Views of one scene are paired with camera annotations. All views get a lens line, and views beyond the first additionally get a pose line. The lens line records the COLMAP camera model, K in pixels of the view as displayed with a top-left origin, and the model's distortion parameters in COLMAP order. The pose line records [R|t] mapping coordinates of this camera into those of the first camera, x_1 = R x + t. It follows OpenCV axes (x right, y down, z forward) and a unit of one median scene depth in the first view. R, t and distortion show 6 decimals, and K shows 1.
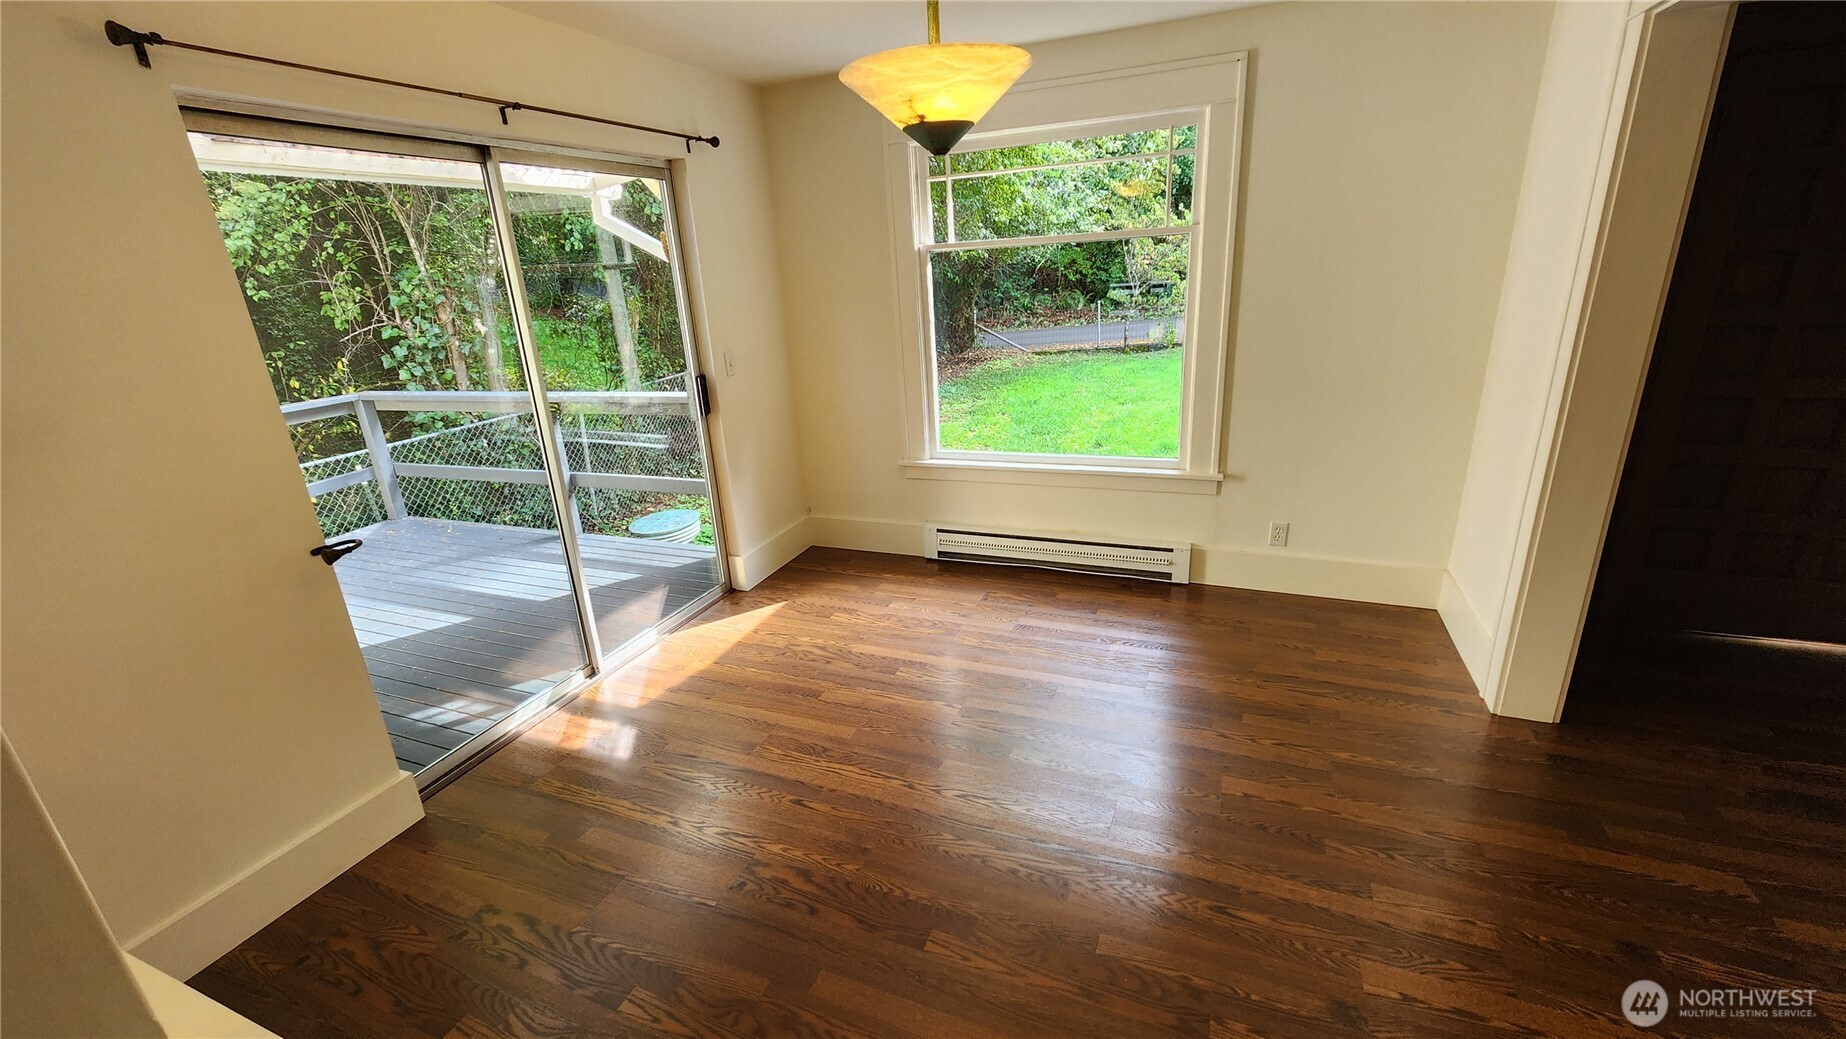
lens RADIAL K [[751.7, 0, 914.4], [0, 751.7, 515.8], [0, 0, 1]] dist [0.002330, -0.001102]
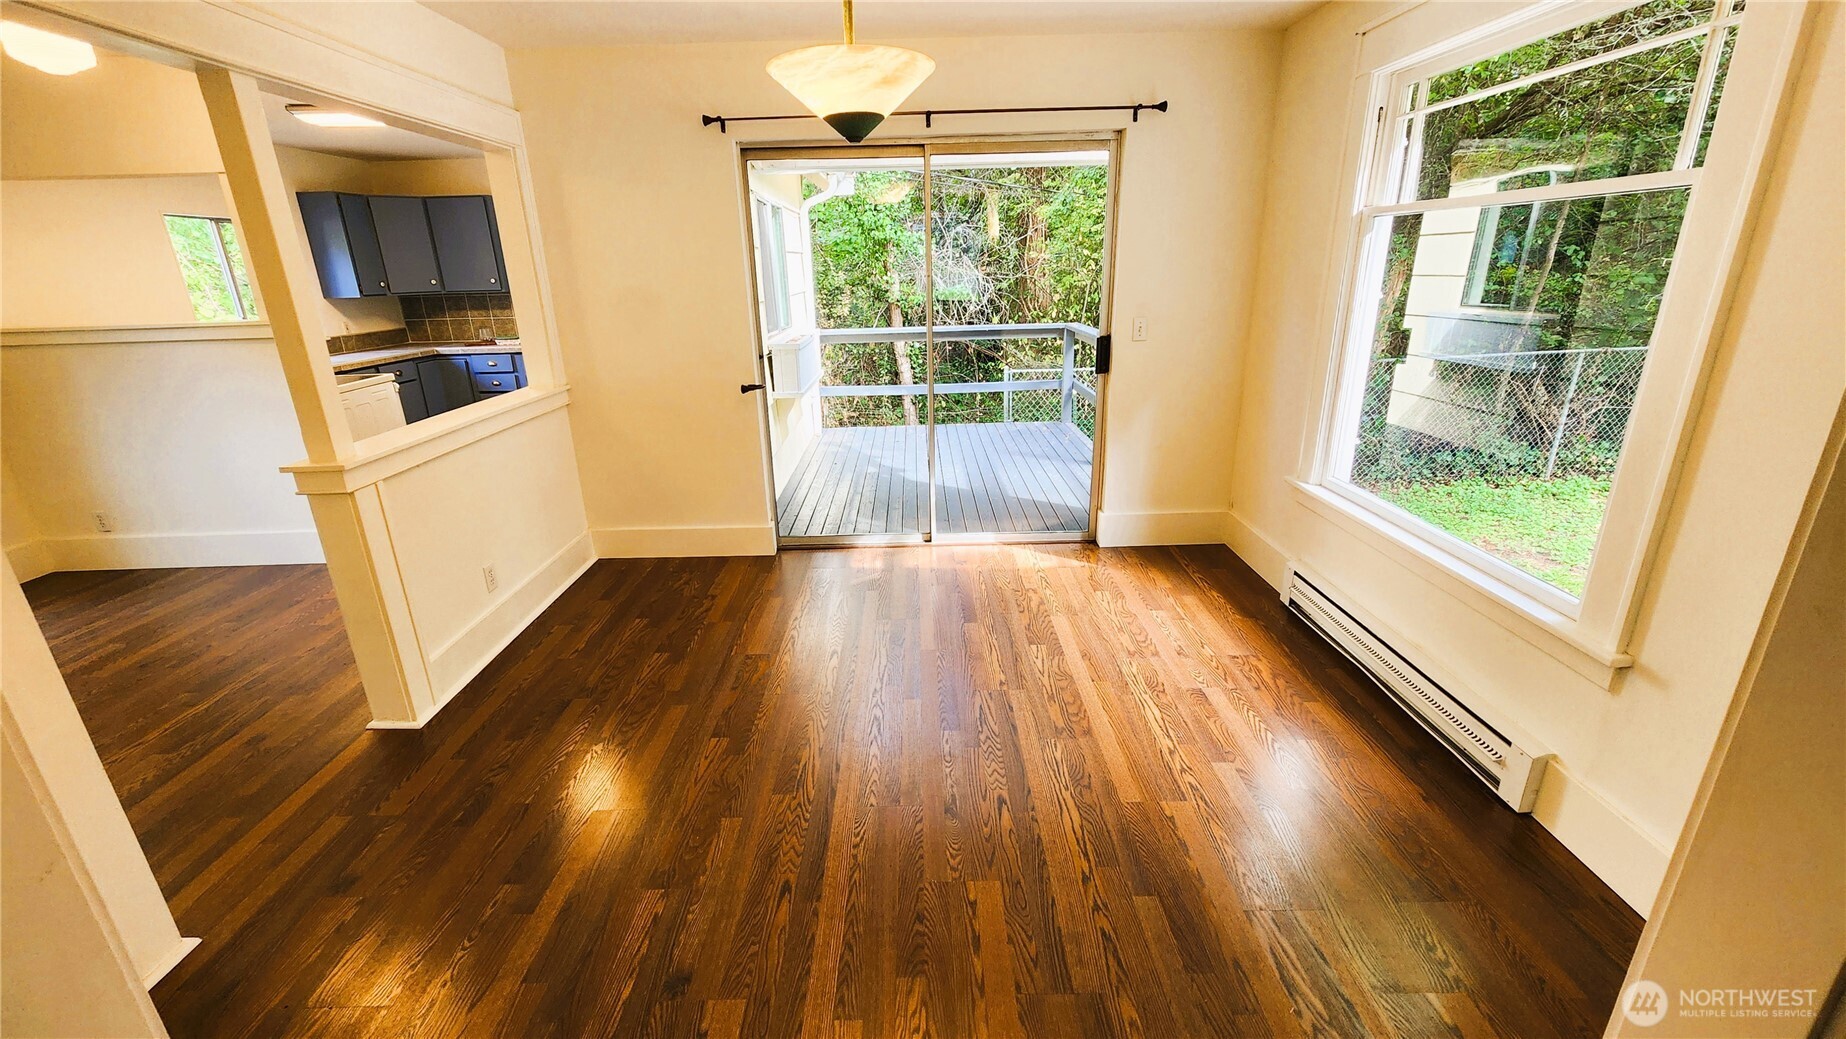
lens RADIAL K [[751.7, 0, 922.1], [0, 751.7, 517.0], [0, 0, 1]] dist [0.002330, -0.001102]
pose [[0.398608, 0.340410, -0.851606, 0.591710], [-0.293127, 0.927146, 0.233402, -0.117738], [0.869016, 0.156592, 0.469351, 0.304594]]
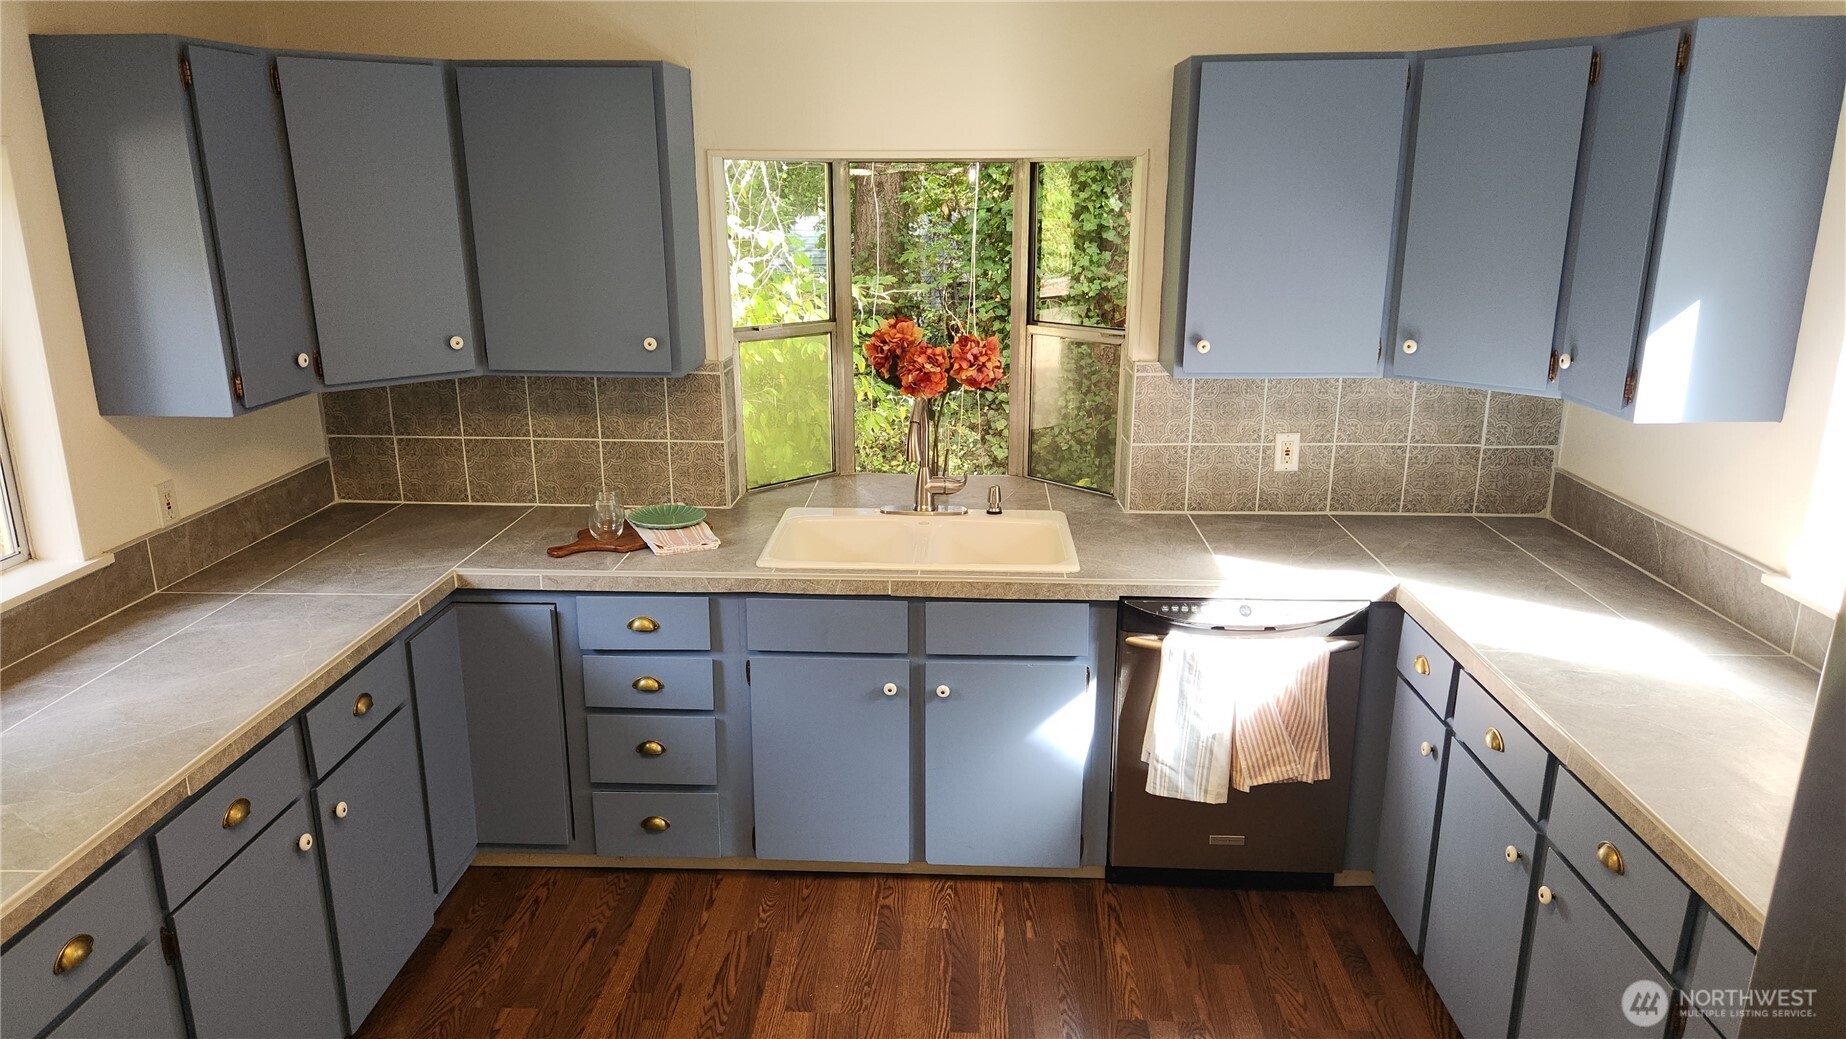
lens RADIAL K [[1228.2, 0, 920.0], [0, 1228.2, 531.4], [0, 0, 1]] dist [0.084214, -0.073499]
pose [[0.357118, 0.318571, -0.878054, -0.633451], [-0.318766, 0.925173, 0.206020, -0.041658], [0.877984, 0.206320, 0.431945, -0.015011]]
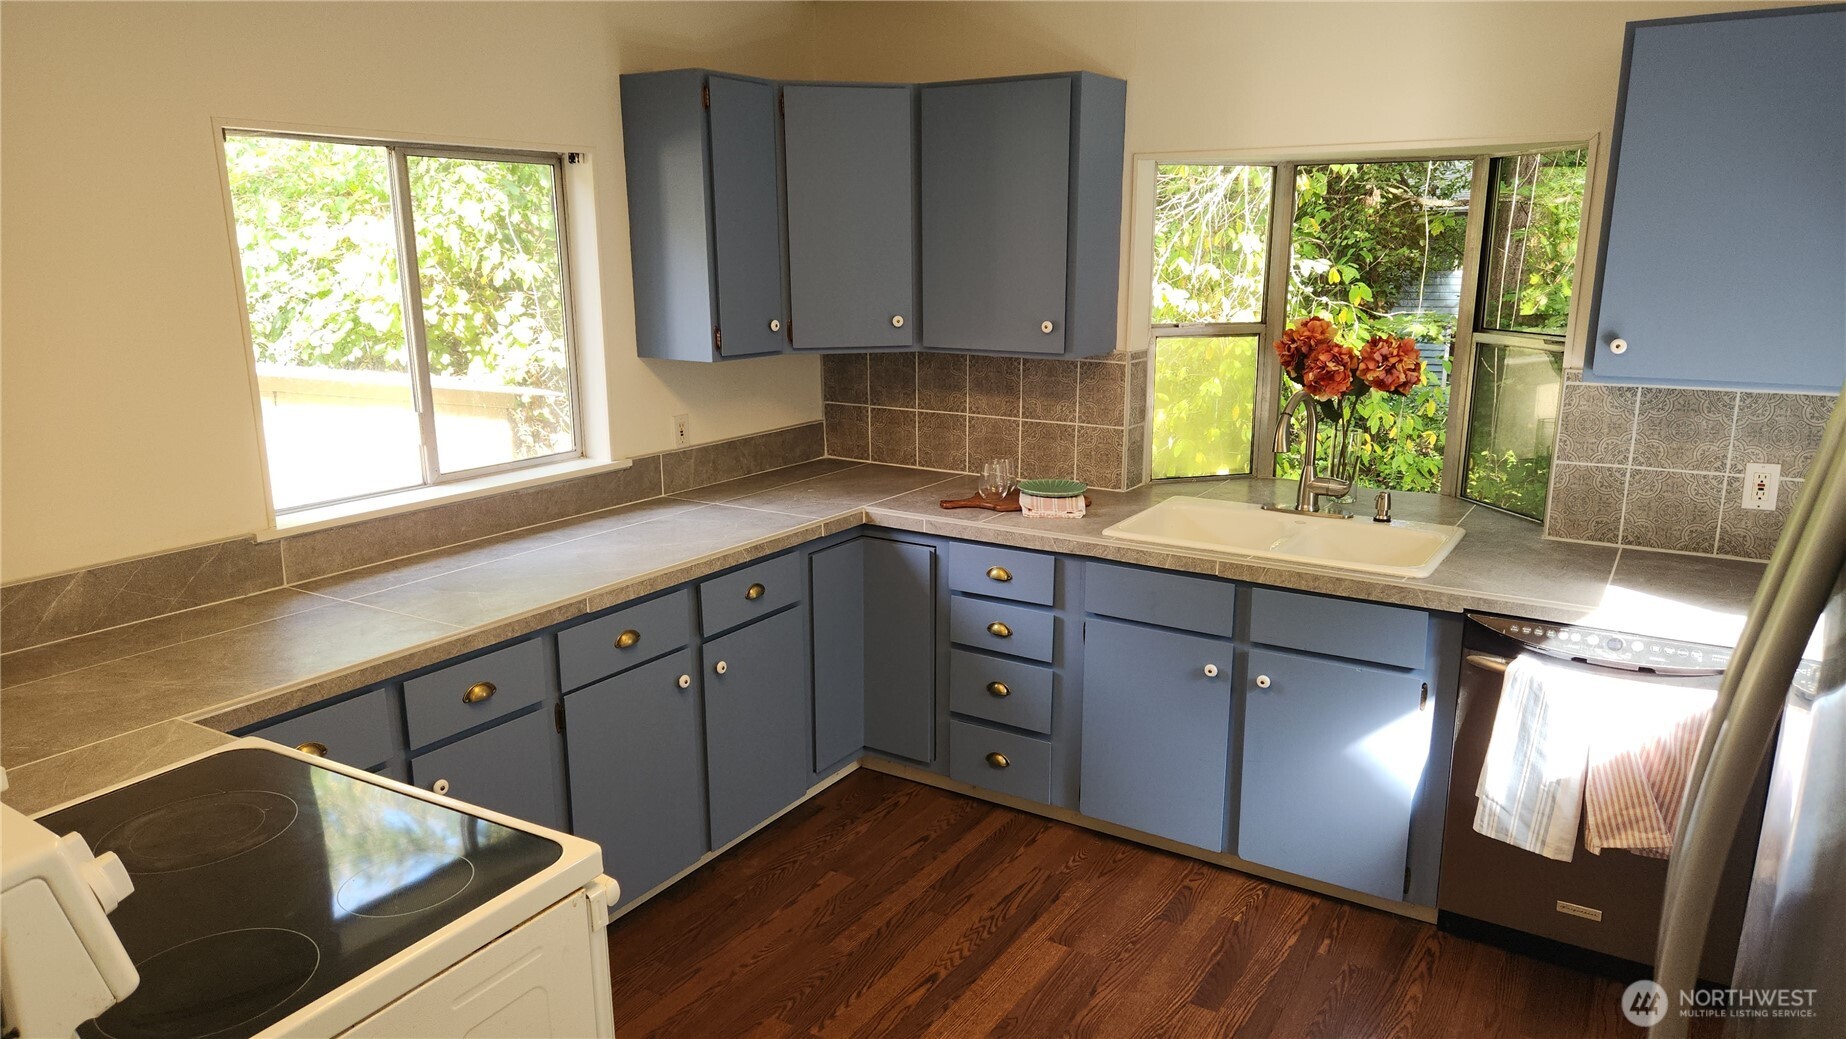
lens RADIAL K [[1228.2, 0, 932.5], [0, 1228.2, 536.8], [0, 0, 1]] dist [0.084214, -0.073499]
pose [[-0.147140, 0.291843, -0.945081, -0.537461], [-0.306383, 0.895039, 0.324091, -0.061634], [0.940468, 0.337243, -0.042280, 0.181782]]
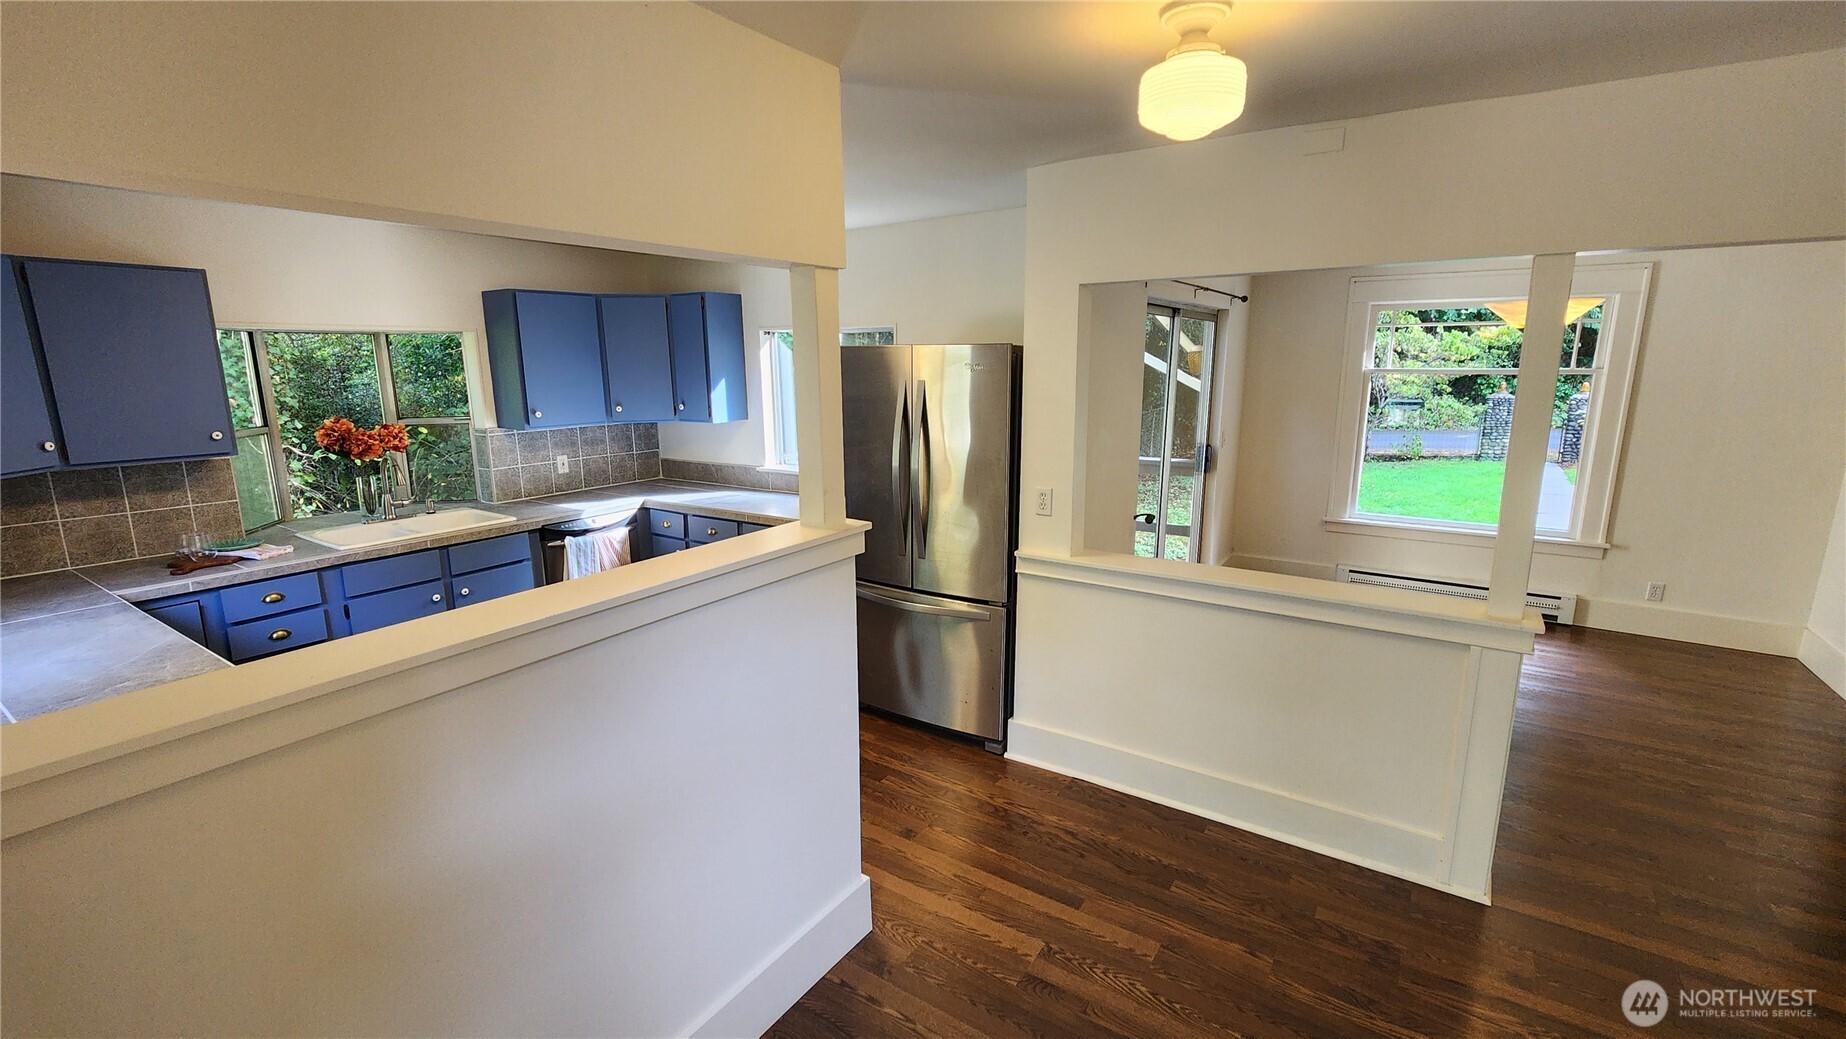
lens RADIAL K [[785.4, 0, 916.2], [0, 785.4, 515.1], [0, 0, 1]] dist [-0.000947, 0.002947]
pose [[0.980873, 0.089696, -0.172752, -0.556893], [-0.109961, 0.987658, -0.111536, 0.181901], [0.160615, 0.128399, 0.978630, -0.582960]]
